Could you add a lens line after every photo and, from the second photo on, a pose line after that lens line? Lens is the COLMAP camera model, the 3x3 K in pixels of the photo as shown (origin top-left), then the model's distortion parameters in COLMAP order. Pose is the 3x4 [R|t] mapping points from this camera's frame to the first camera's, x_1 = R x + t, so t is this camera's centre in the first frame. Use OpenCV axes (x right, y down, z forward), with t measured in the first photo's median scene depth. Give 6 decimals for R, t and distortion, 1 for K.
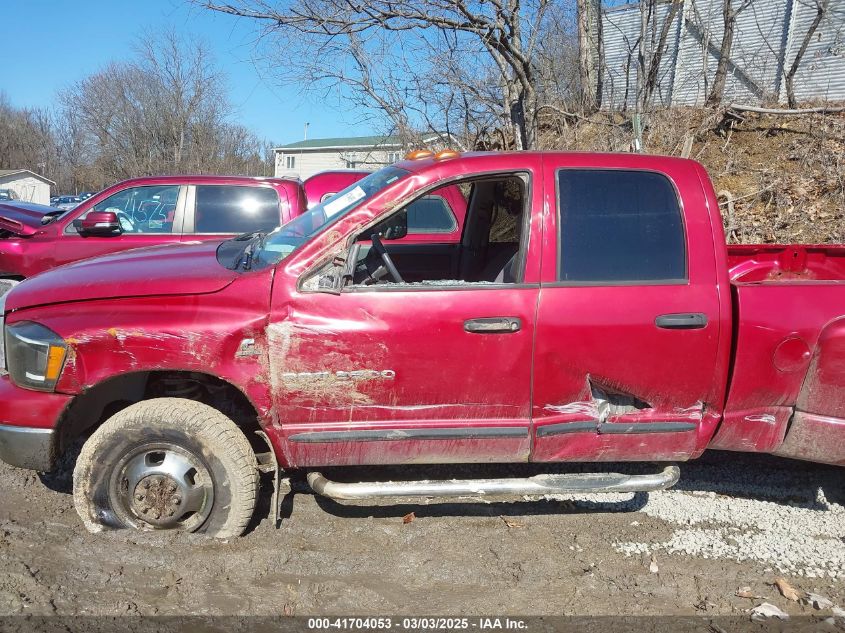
lens RADIAL K [[649.6, 0, 445.1], [0, 649.6, 304.0], [0, 0, 1]] dist [0.129945, -0.214979]
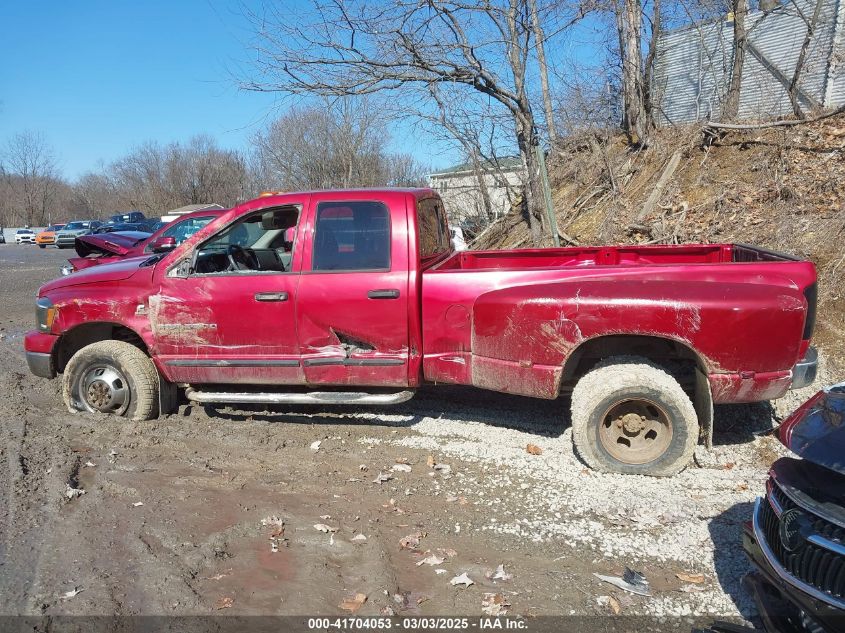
lens RADIAL K [[649.6, 0, 445.1], [0, 649.6, 304.0], [0, 0, 1]] dist [0.129945, -0.214979]
pose [[0.968191, -0.002995, -0.250196, 0.910284], [-0.003916, 0.999624, -0.027121, 0.093179], [0.250183, 0.027238, 0.967815, -0.500835]]
